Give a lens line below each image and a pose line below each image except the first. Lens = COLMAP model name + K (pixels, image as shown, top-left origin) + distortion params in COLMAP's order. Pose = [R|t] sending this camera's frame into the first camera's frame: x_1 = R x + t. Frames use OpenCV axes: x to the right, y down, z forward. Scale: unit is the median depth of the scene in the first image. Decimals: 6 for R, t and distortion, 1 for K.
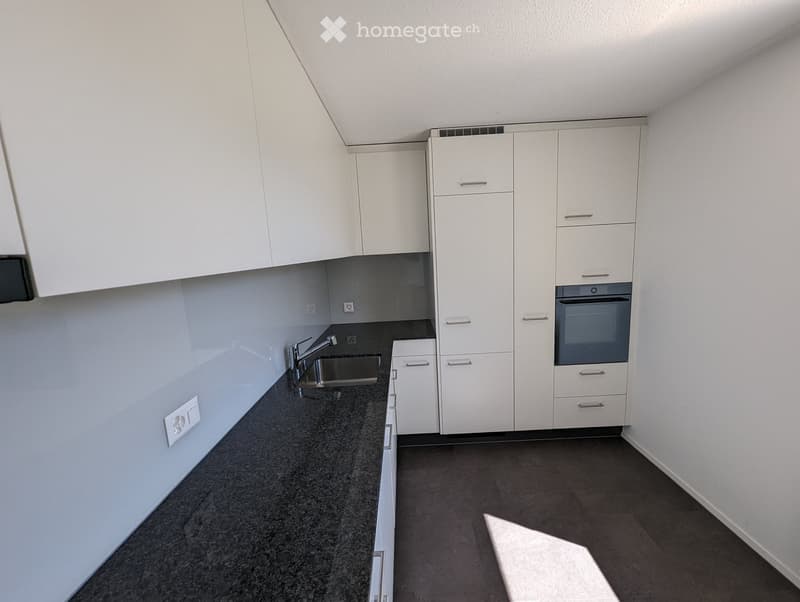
lens RADIAL K [[334.0, 0, 400.0], [0, 334.0, 301.0], [0, 0, 1]] dist [-0.000627, 0.000214]
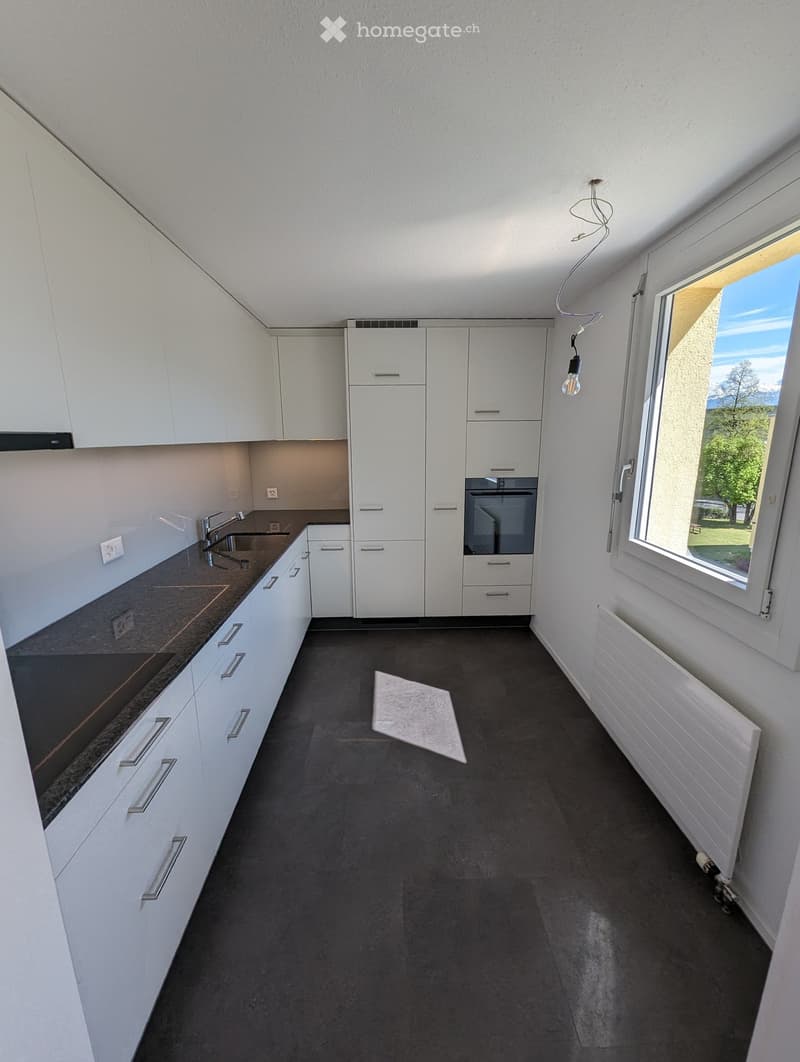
lens RADIAL K [[443.4, 0, 396.9], [0, 443.4, 533.3], [0, 0, 1]] dist [-0.000627, 0.000214]
pose [[0.998646, 0.037444, 0.036112, 0.208175], [-0.039653, 0.997255, 0.062531, 0.048955], [-0.033671, -0.063878, 0.997389, -0.388149]]
